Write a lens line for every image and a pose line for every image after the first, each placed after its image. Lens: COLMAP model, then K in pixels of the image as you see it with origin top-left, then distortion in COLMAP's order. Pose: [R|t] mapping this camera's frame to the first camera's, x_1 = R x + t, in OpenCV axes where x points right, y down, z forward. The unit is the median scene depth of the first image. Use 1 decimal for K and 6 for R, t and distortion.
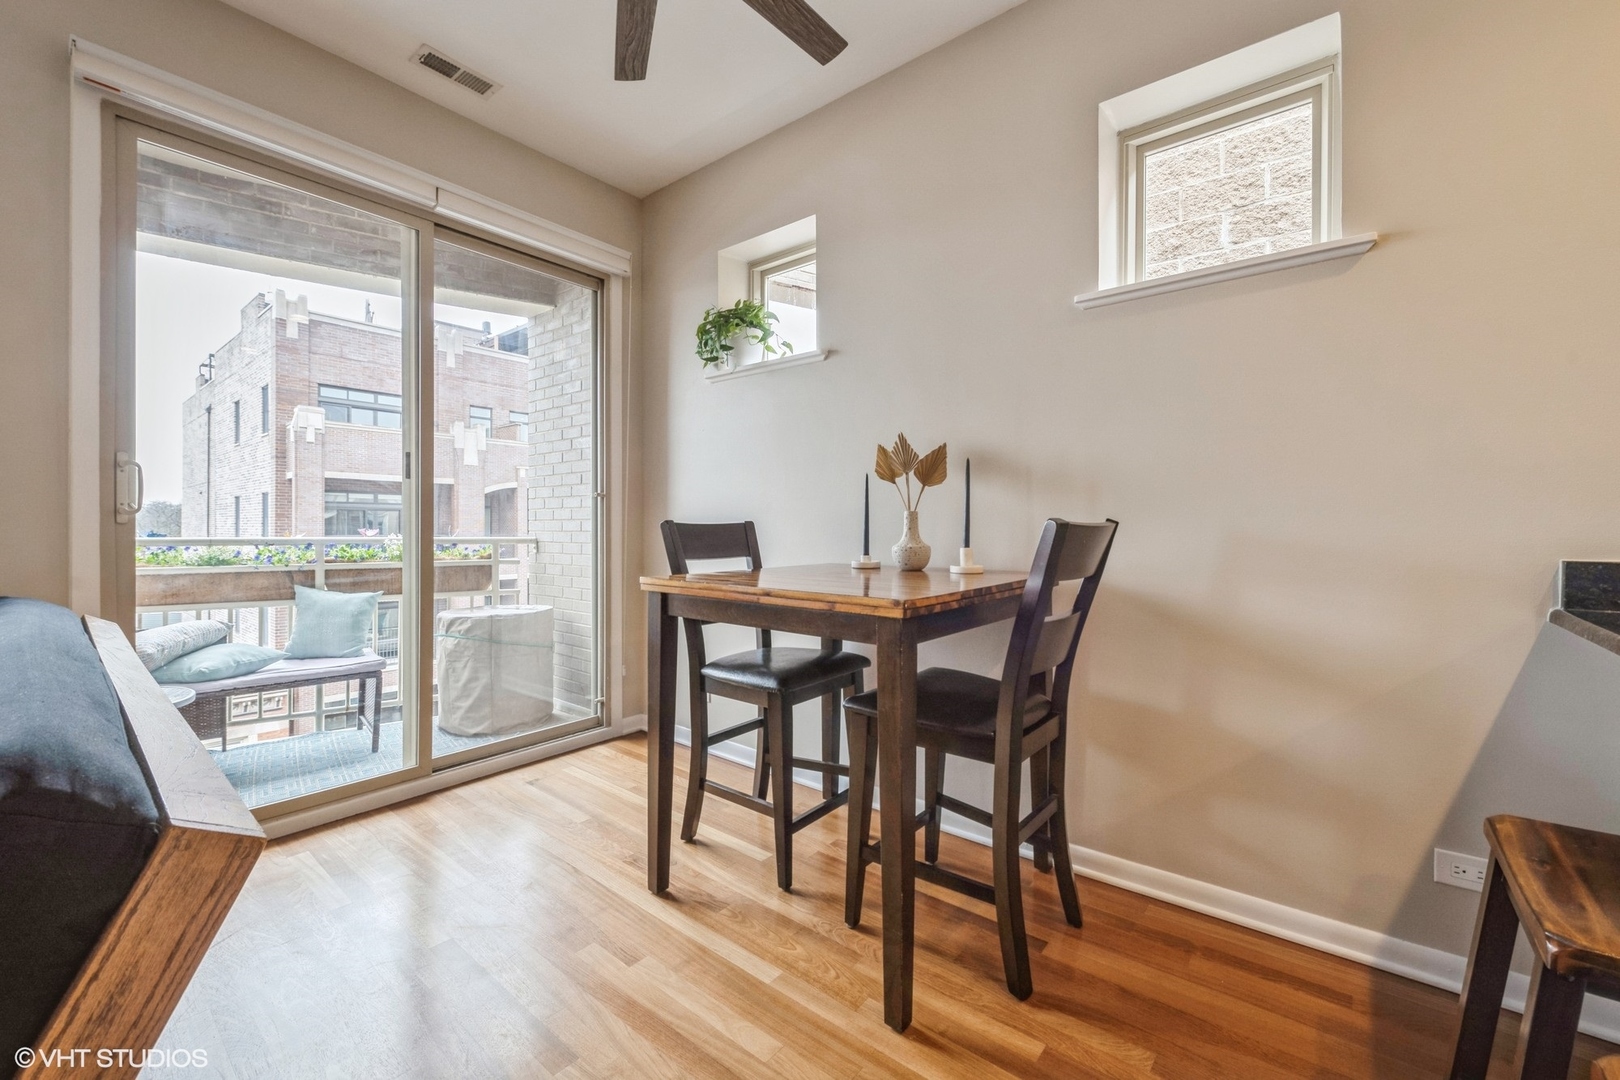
lens RADIAL K [[654.2, 0, 797.8], [0, 654.2, 535.9], [0, 0, 1]] dist [-0.000211, -0.000532]
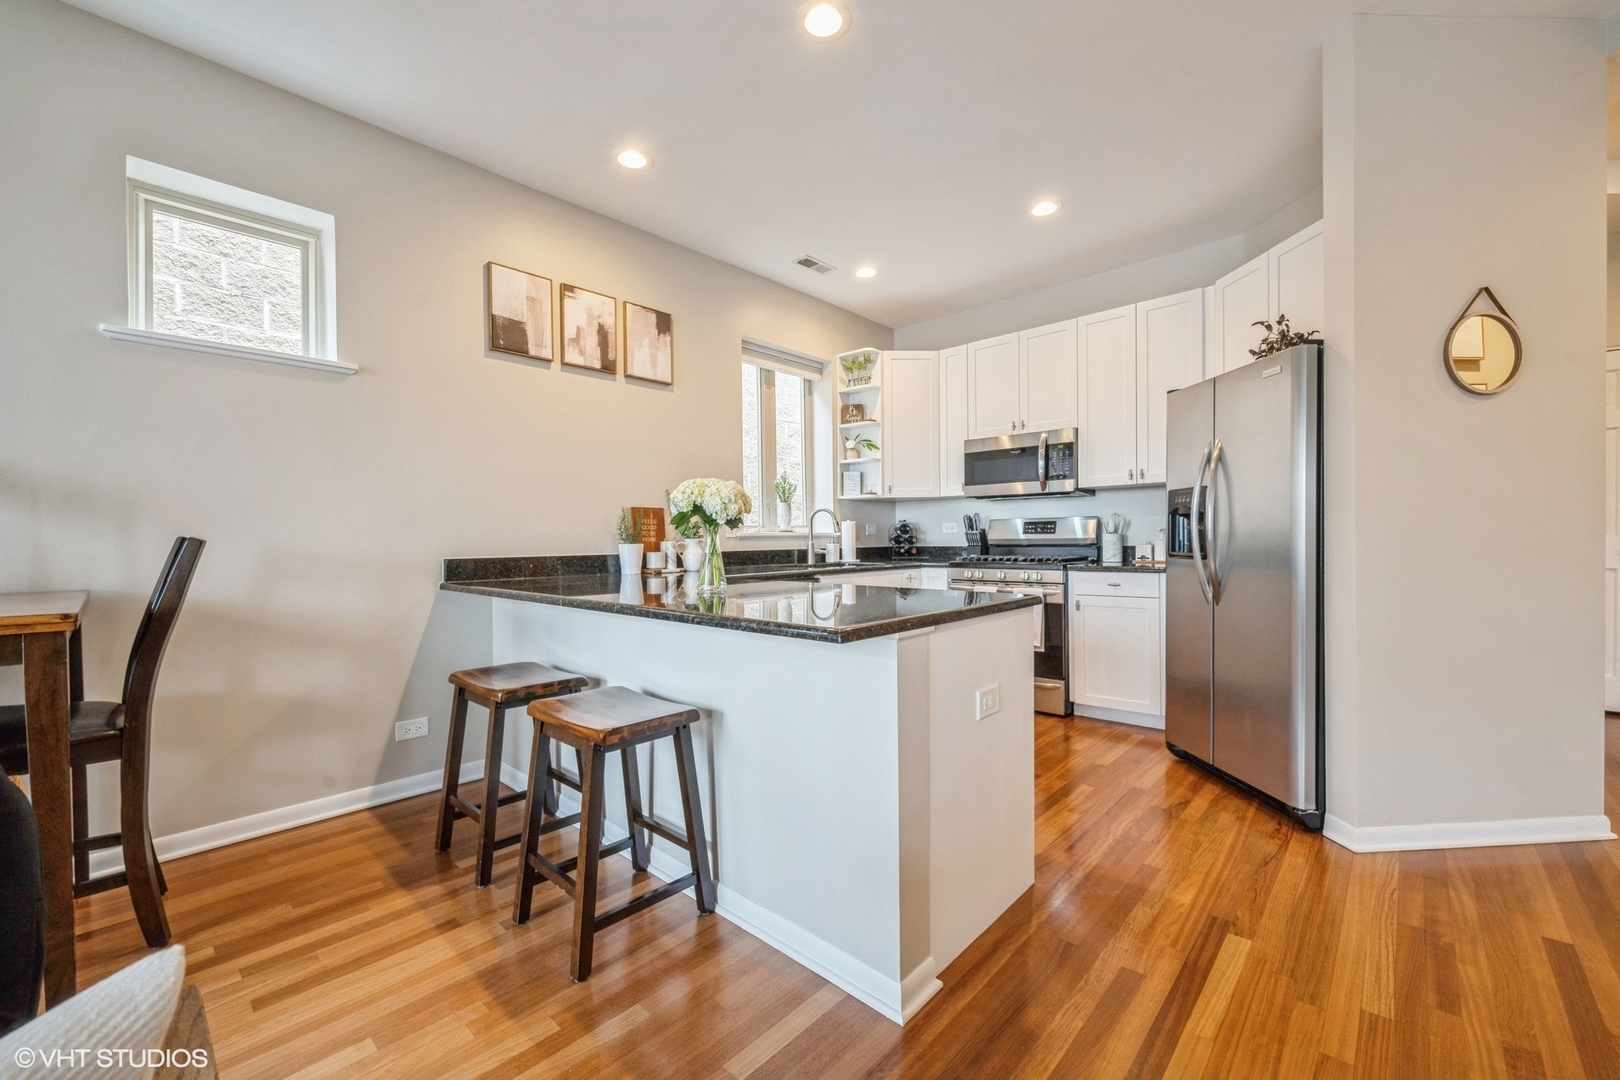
lens RADIAL K [[654.2, 0, 815.7], [0, 654.2, 547.9], [0, 0, 1]] dist [-0.000211, -0.000532]
pose [[0.046950, -0.012310, 0.998821, -0.520405], [0.023542, 0.999660, 0.011214, 0.005887], [-0.998620, 0.022988, 0.047223, -0.164642]]
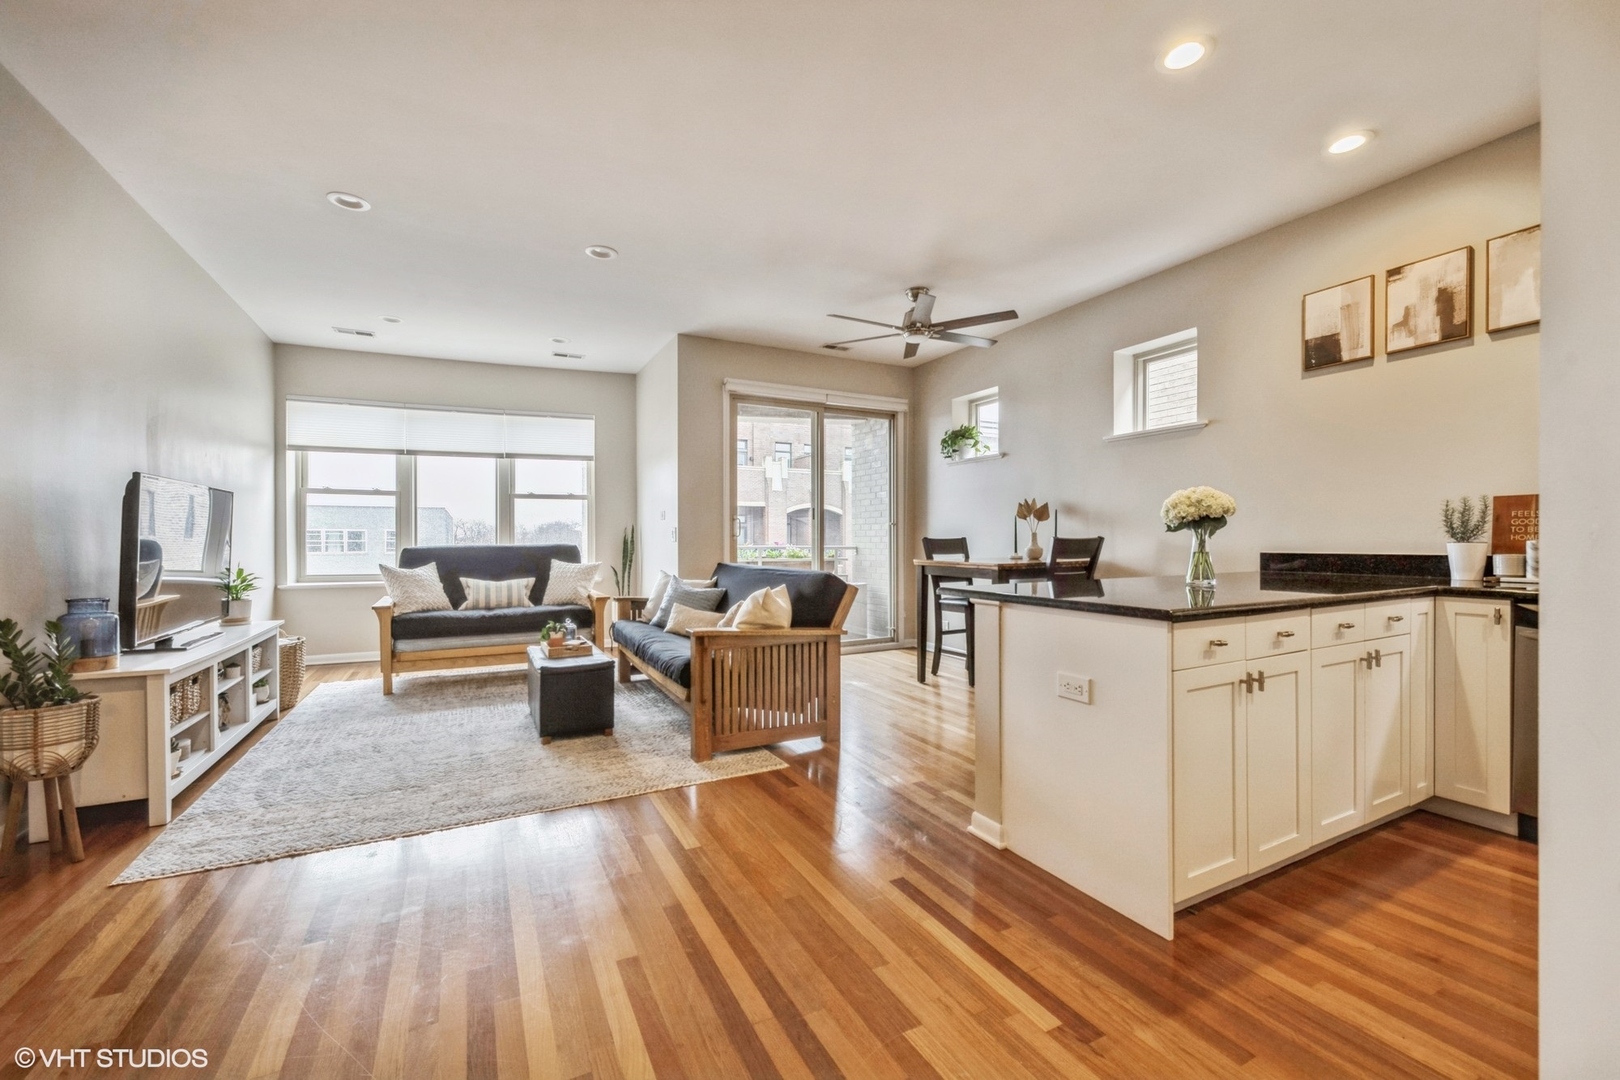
lens RADIAL K [[654.2, 0, 809.1], [0, 654.2, 555.6], [0, 0, 1]] dist [-0.000211, -0.000532]
pose [[0.925679, 0.003184, -0.378297, 0.299670], [0.001431, 0.999928, 0.011917, 0.012698], [0.378307, -0.011573, 0.925608, -1.318405]]
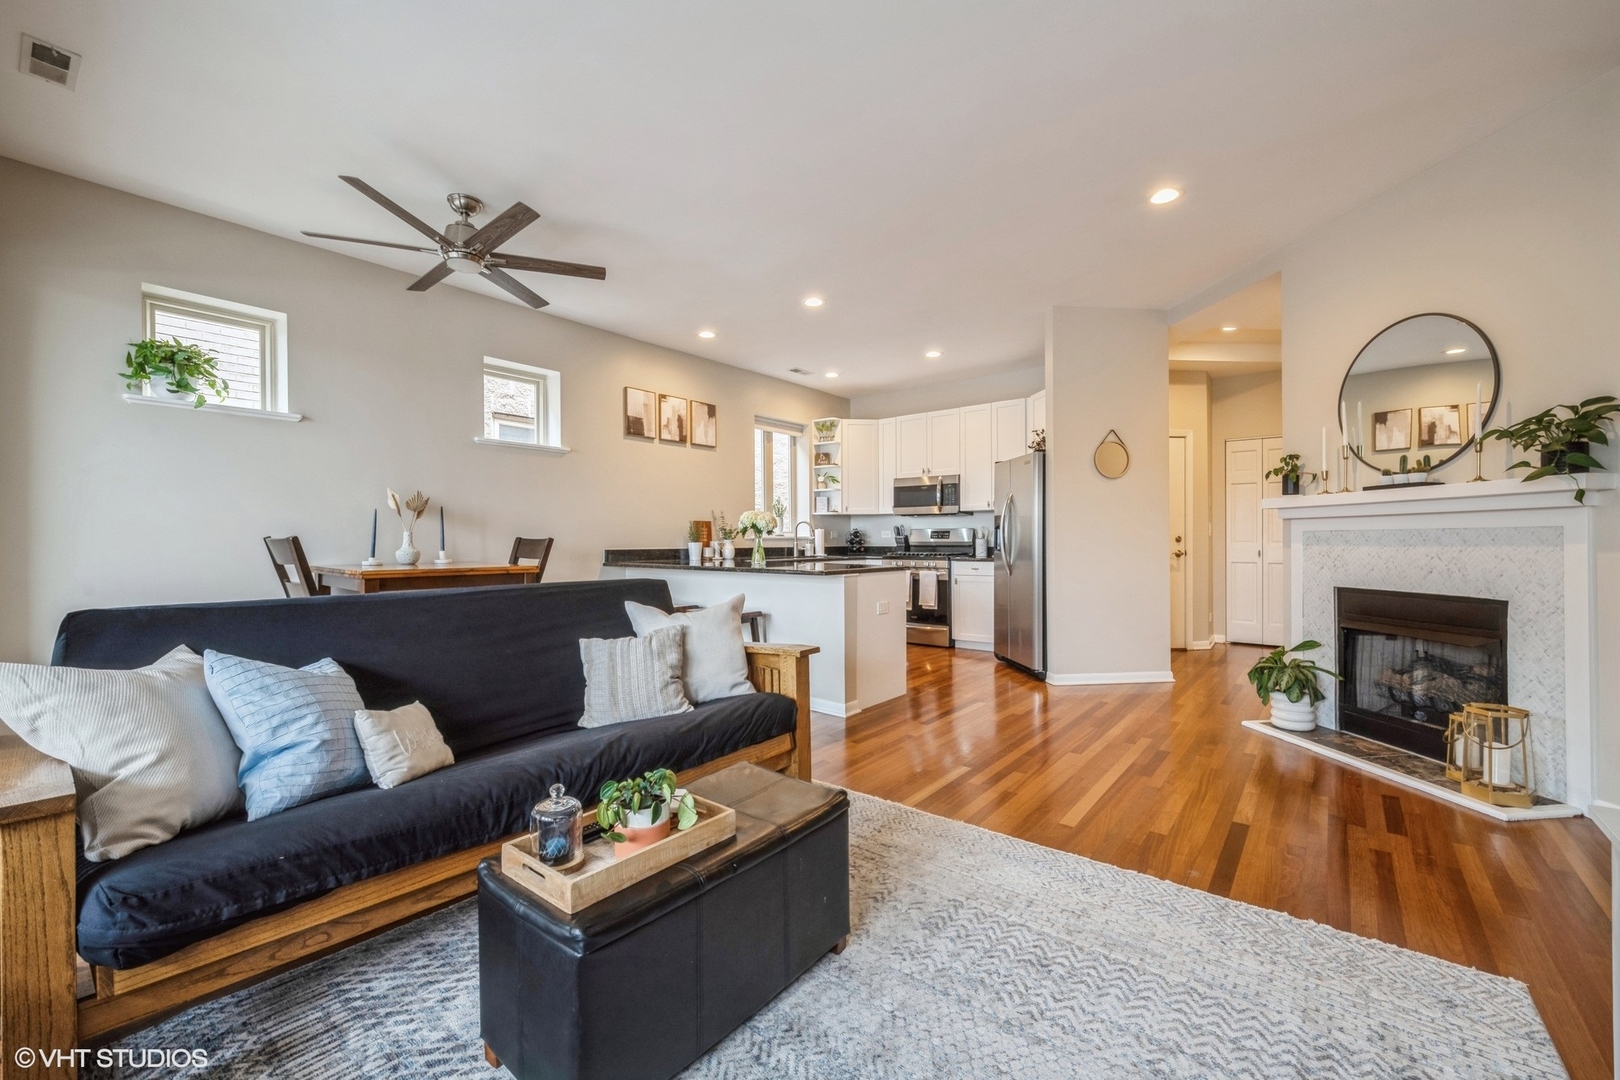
lens RADIAL K [[654.2, 0, 800.1], [0, 654.2, 537.2], [0, 0, 1]] dist [-0.000211, -0.000532]
pose [[0.011986, 0.008269, 0.999894, -1.638217], [0.015212, 0.999849, -0.008451, 0.010860], [-0.999812, 0.015311, 0.011859, -0.115166]]
